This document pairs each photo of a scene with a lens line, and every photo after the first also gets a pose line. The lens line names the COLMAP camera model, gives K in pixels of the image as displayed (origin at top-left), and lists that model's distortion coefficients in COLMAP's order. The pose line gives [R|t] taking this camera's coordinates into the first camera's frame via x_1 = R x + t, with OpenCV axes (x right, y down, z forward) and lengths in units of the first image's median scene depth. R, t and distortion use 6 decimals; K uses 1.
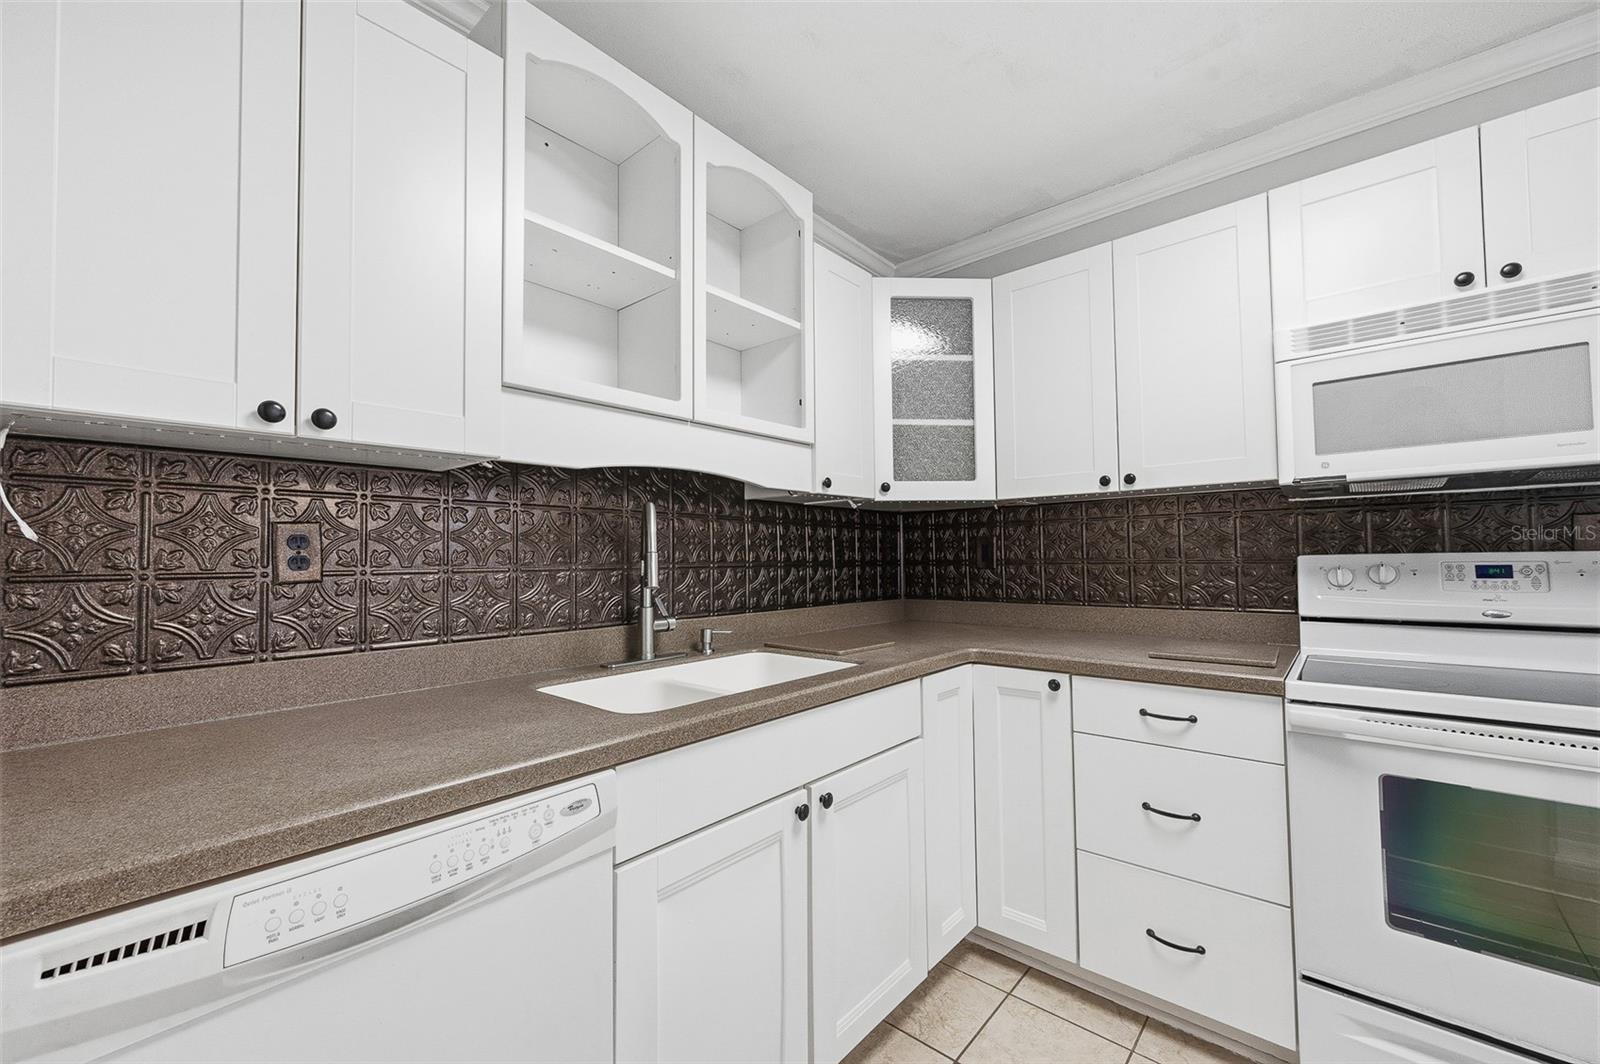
lens RADIAL K [[626.1, 0, 804.3], [0, 626.1, 535.5], [0, 0, 1]] dist [-0.002702, -0.000190]
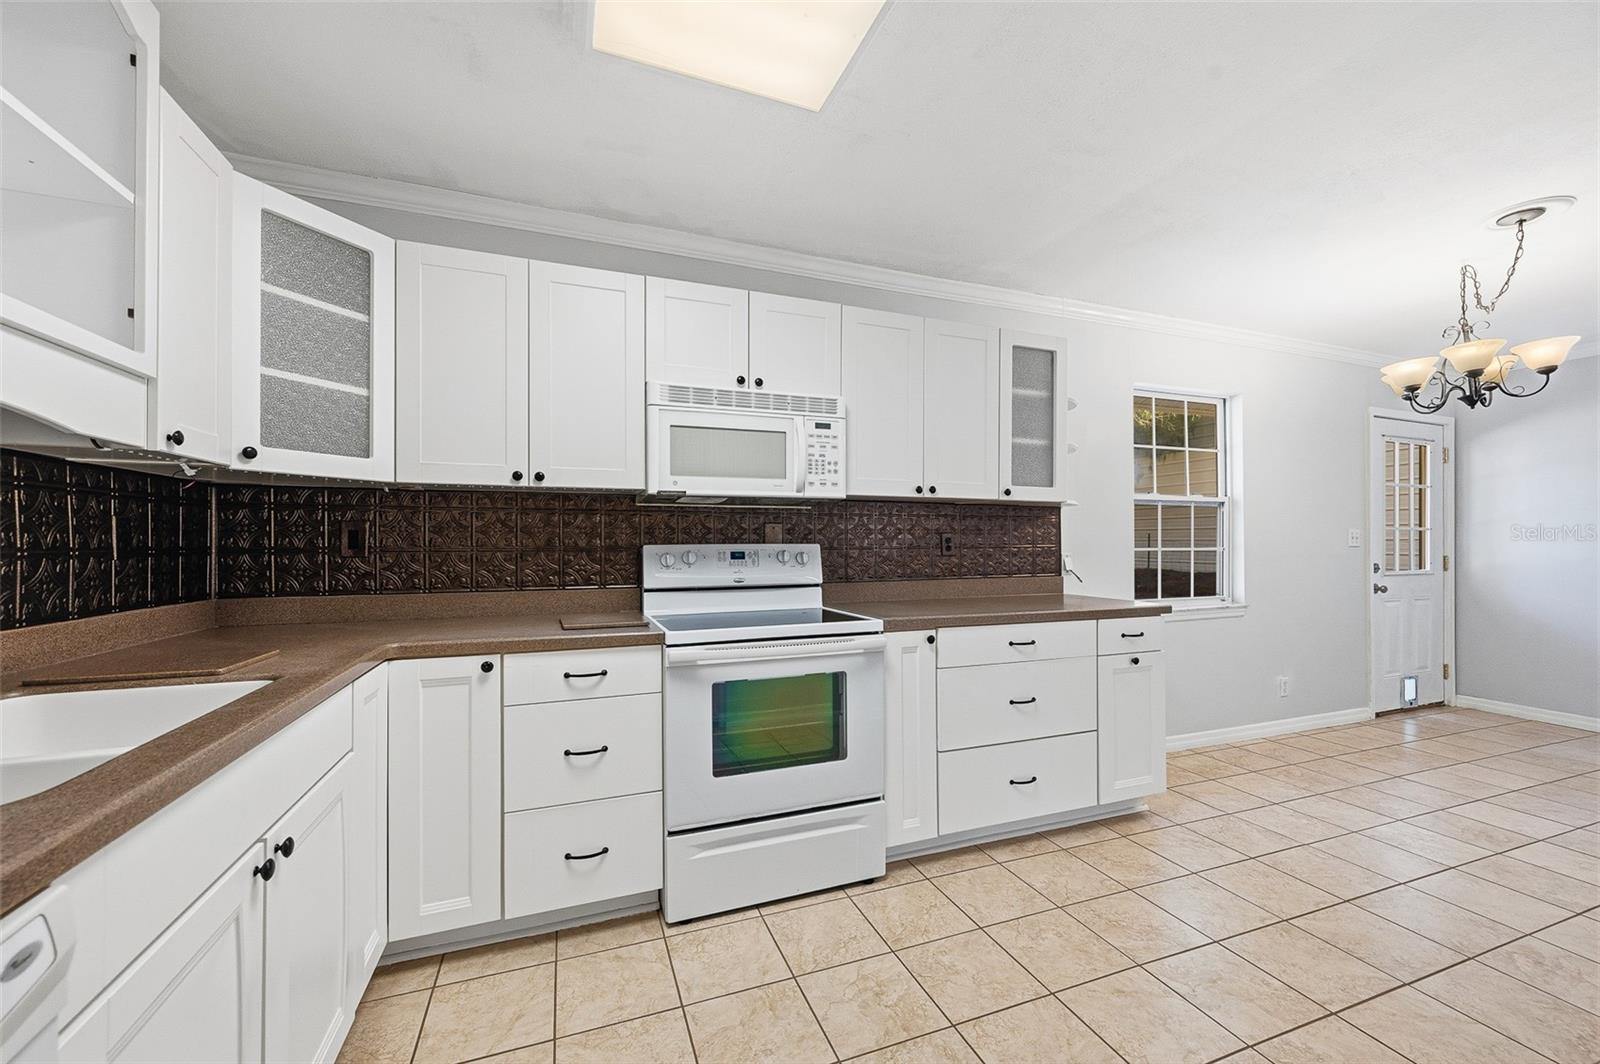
lens RADIAL K [[630.7, 0, 802.1], [0, 630.7, 534.9], [0, 0, 1]] dist [-0.001915, -0.000050]
pose [[0.469961, 0.021303, 0.882430, -0.274828], [-0.036244, 0.999331, -0.004823, 0.003870], [-0.881943, -0.029716, 0.470419, 0.040198]]
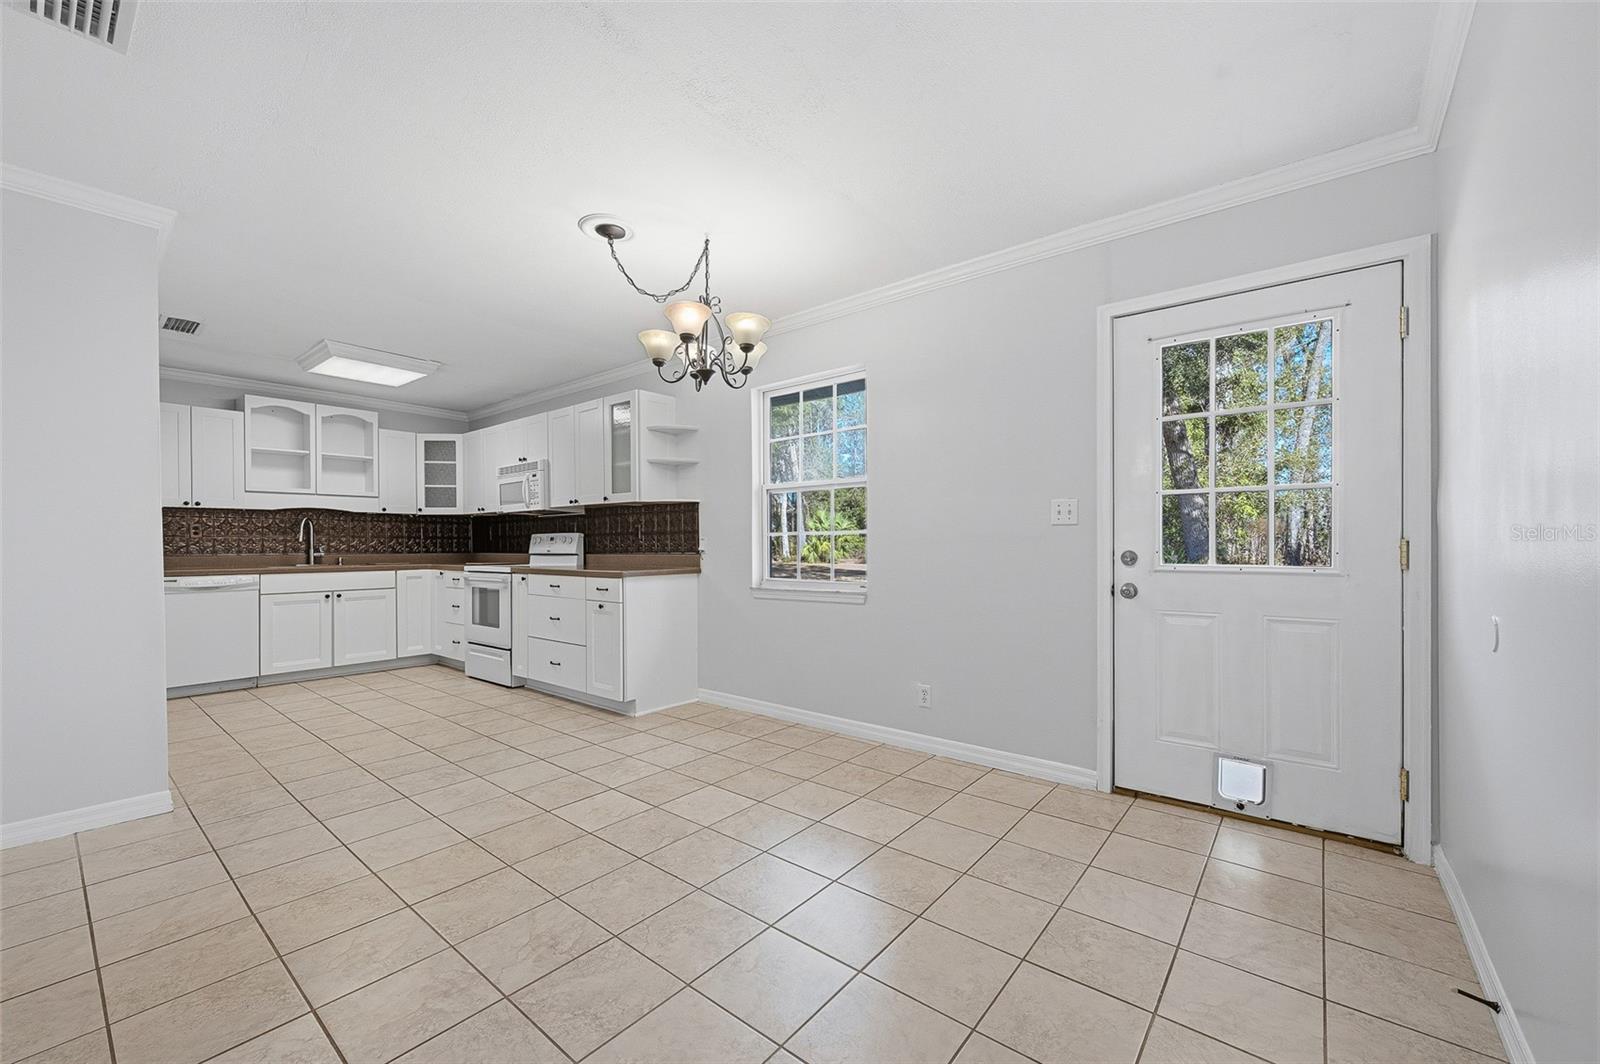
lens RADIAL K [[635.7, 0, 808.6], [0, 635.7, 544.1], [0, 0, 1]] dist [-0.002461, -0.000237]
pose [[0.999232, 0.005836, 0.038751, 2.076428], [-0.007197, 0.999358, 0.035088, -0.041867], [-0.038521, -0.035340, 0.998633, -2.259711]]
